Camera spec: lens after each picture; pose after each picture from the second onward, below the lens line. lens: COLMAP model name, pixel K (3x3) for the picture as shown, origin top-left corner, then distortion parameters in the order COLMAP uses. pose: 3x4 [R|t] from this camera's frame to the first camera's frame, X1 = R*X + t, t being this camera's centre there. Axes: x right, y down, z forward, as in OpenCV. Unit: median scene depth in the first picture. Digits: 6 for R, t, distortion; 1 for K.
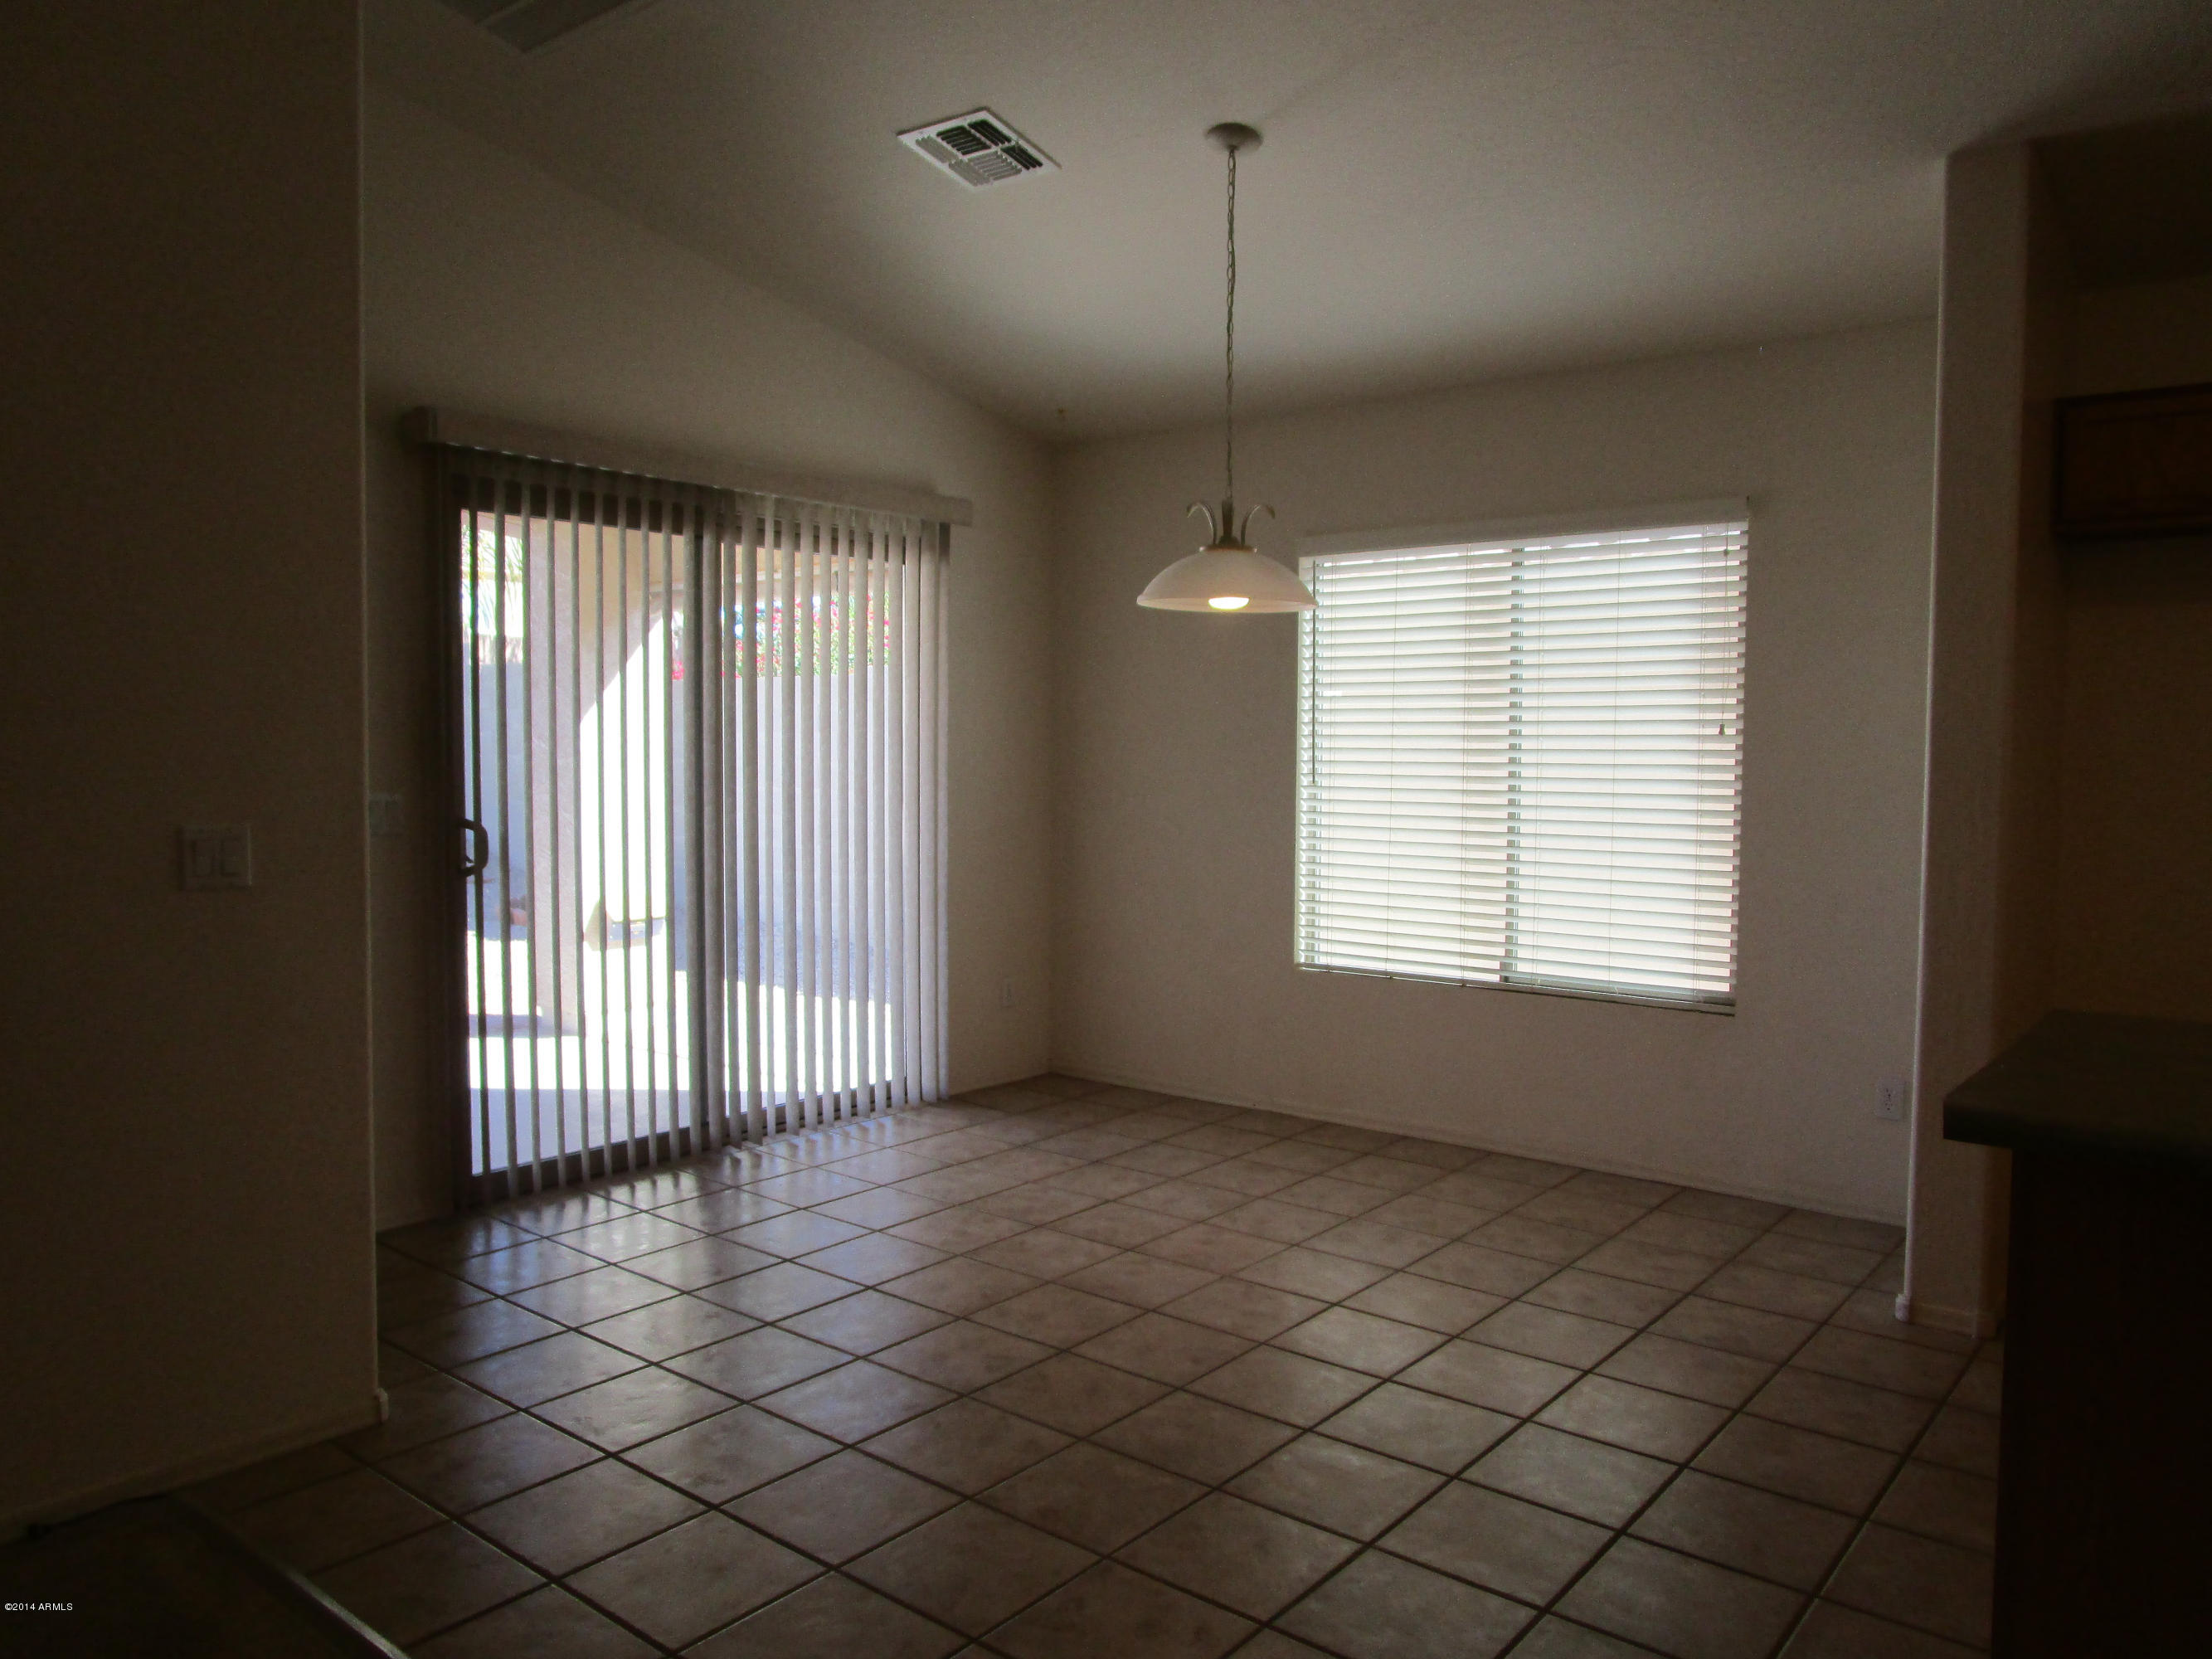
lens RADIAL K [[1581.7, 0, 1099.2], [0, 1581.7, 842.6], [0, 0, 1]] dist [-0.025080, 0.003252]
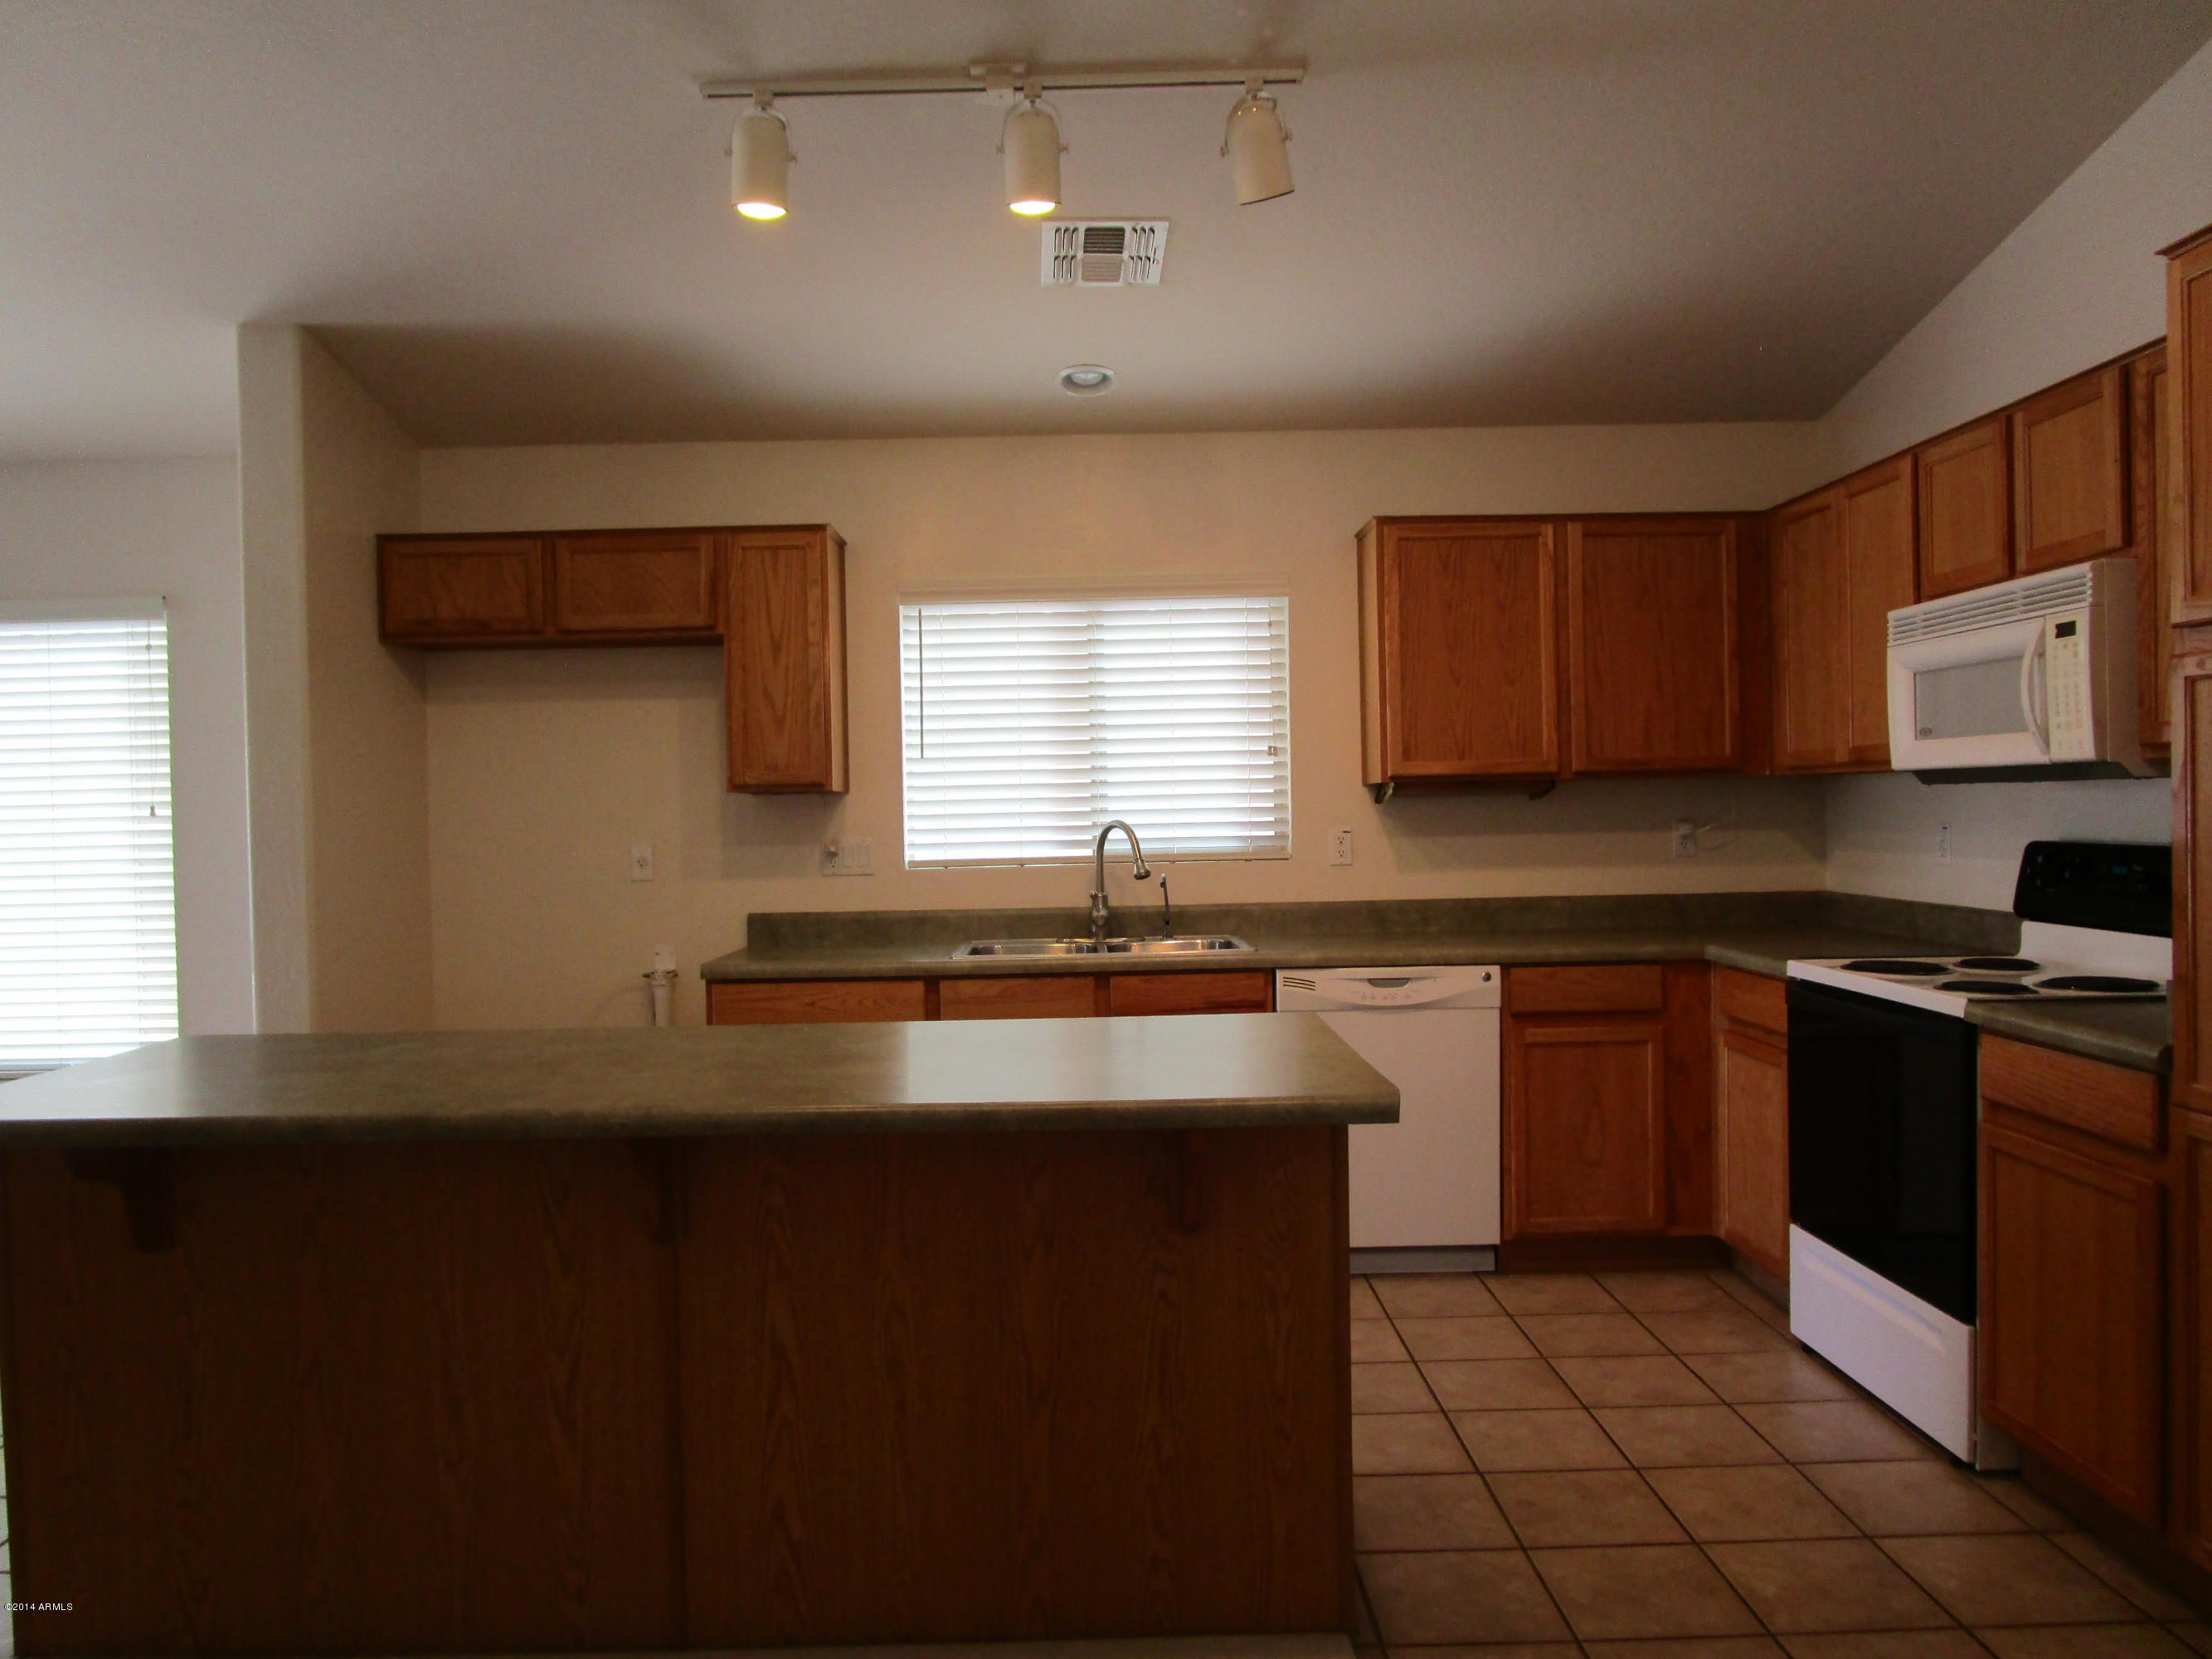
lens RADIAL K [[1581.7, 0, 1099.2], [0, 1581.7, 842.6], [0, 0, 1]] dist [-0.025080, 0.003252]
pose [[0.769875, -0.036840, 0.637130, 0.210060], [0.066572, 0.997522, -0.022764, 0.017185], [-0.634713, 0.059941, 0.770420, -0.231900]]
